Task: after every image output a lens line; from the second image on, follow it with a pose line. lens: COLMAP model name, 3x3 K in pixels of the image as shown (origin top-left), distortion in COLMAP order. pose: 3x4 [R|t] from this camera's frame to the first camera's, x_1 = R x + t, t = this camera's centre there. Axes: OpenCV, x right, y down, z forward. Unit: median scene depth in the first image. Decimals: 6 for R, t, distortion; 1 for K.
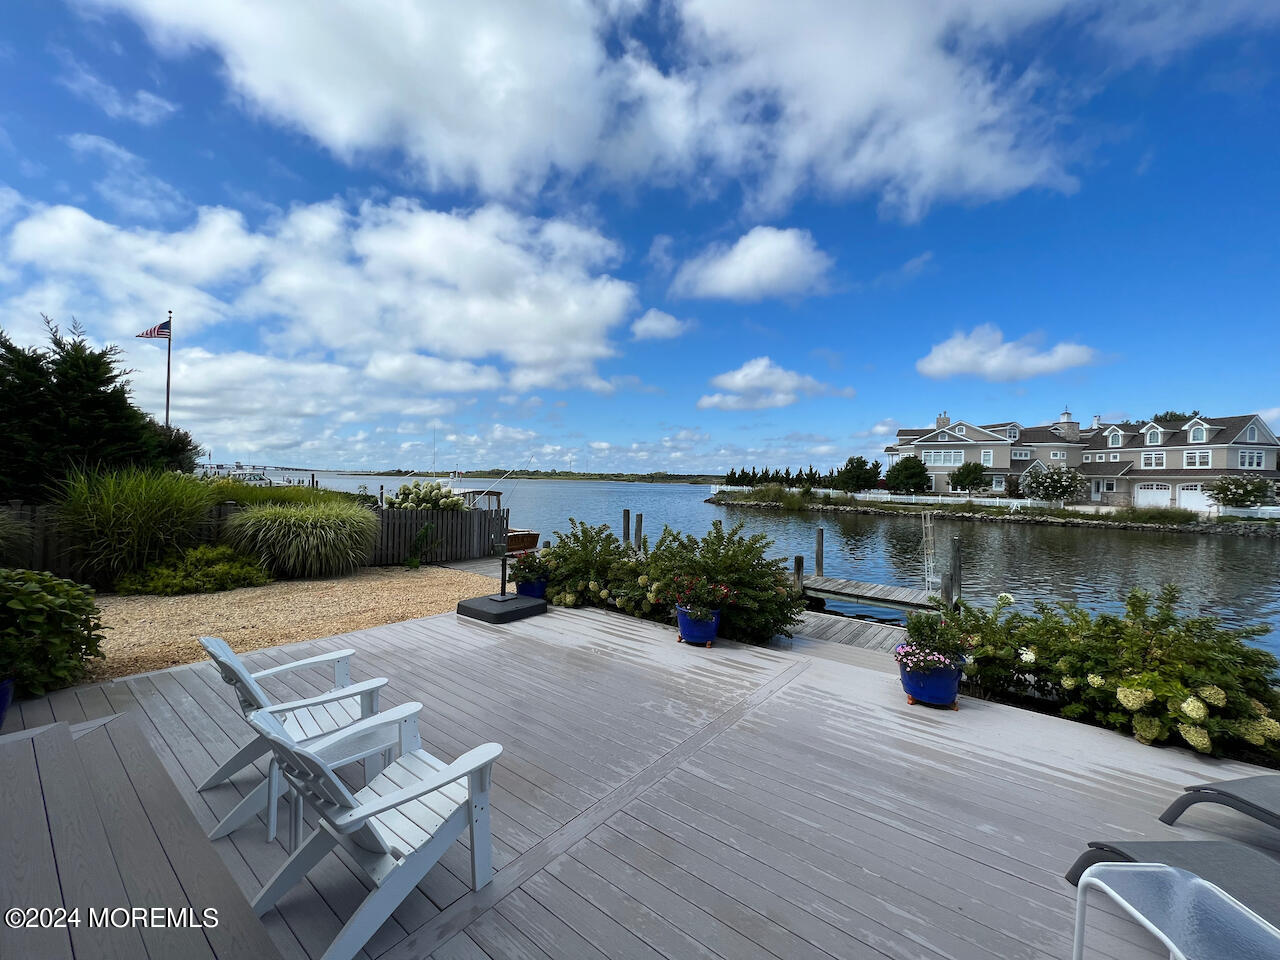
lens RADIAL K [[511.7, 0, 635.2], [0, 511.7, 476.1], [0, 0, 1]] dist [-0.006951, 0.001106]
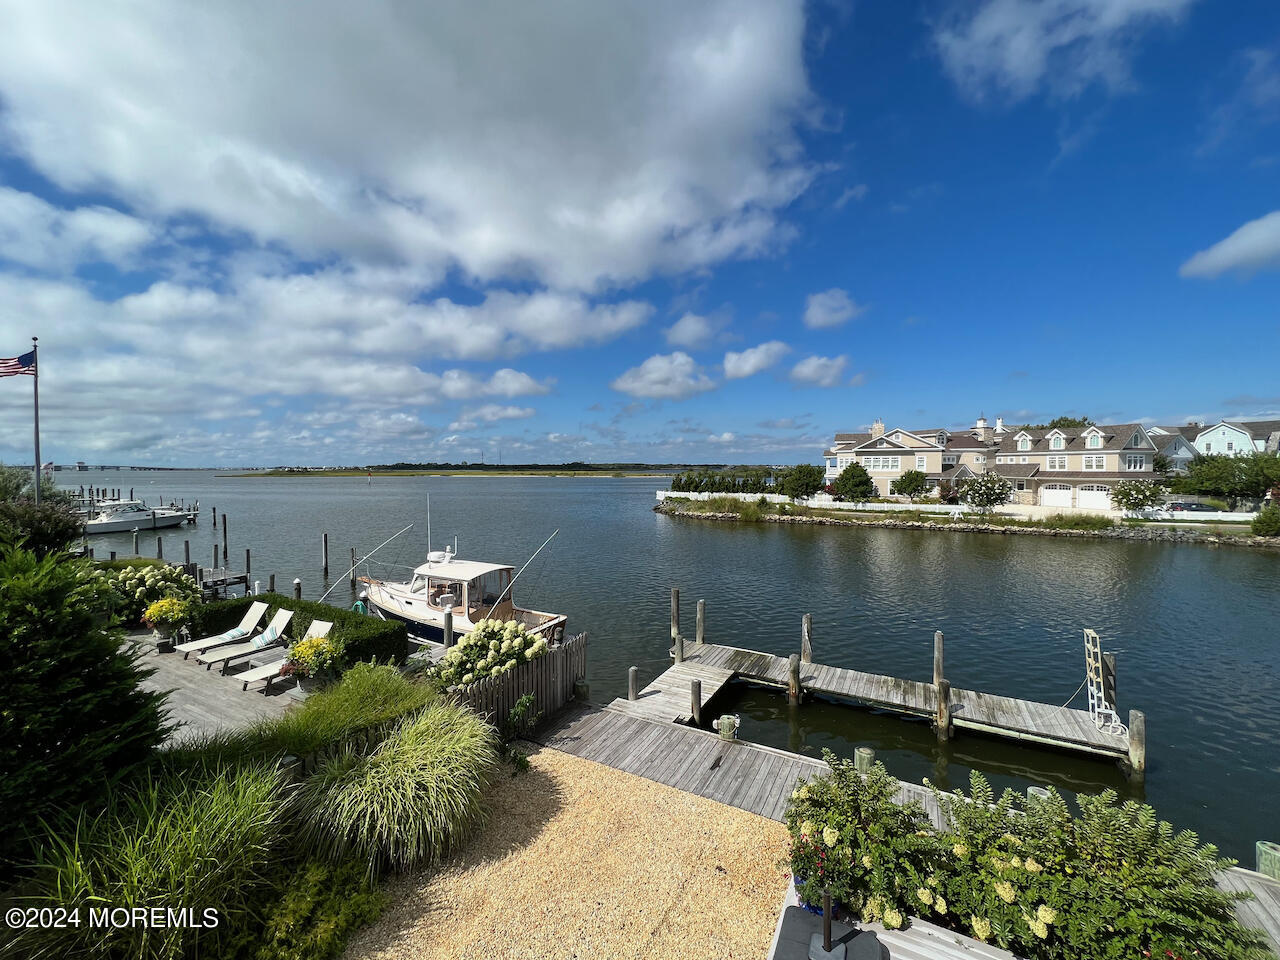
lens RADIAL K [[511.7, 0, 629.6], [0, 511.7, 470.7], [0, 0, 1]] dist [-0.006951, 0.001106]
pose [[0.985939, -0.023532, 0.165439, -0.090546], [0.020578, 0.999597, 0.019553, -0.059594], [-0.165833, -0.015874, 0.986026, 0.062650]]
